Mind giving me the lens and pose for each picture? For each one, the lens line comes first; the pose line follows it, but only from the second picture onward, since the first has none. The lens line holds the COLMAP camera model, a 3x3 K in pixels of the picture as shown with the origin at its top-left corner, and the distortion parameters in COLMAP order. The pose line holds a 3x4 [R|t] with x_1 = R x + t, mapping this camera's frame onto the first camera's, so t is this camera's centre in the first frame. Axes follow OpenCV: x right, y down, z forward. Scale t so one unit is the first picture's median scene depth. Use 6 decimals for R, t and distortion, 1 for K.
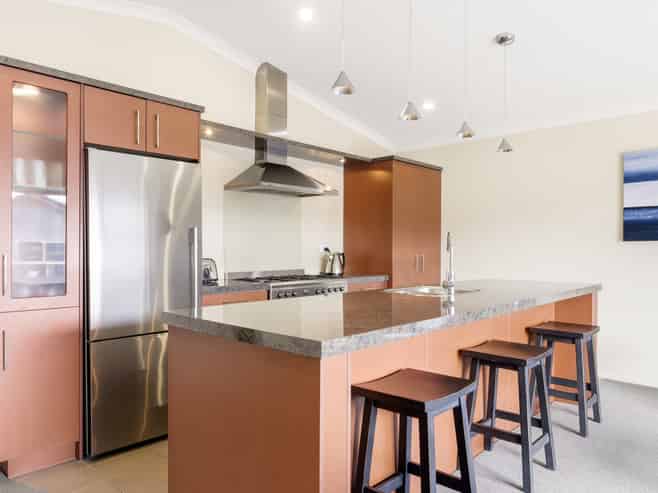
lens RADIAL K [[485.1, 0, 329.9], [0, 485.1, 243.0], [0, 0, 1]] dist [-0.011081, -0.001486]
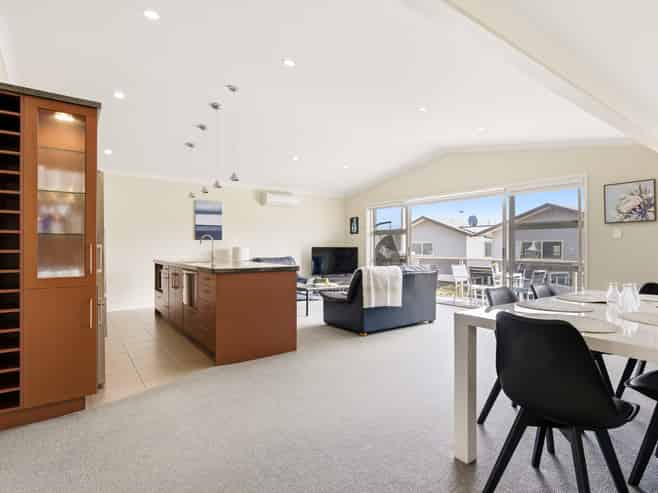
lens RADIAL K [[351.6, 0, 331.4], [0, 351.6, 246.4], [0, 0, 1]] dist [0.006950, 0.000330]
pose [[0.204762, -0.005838, 0.978794, -0.835151], [-0.009156, 0.999927, 0.007880, 0.008100], [-0.978769, -0.010575, 0.204693, 0.055852]]
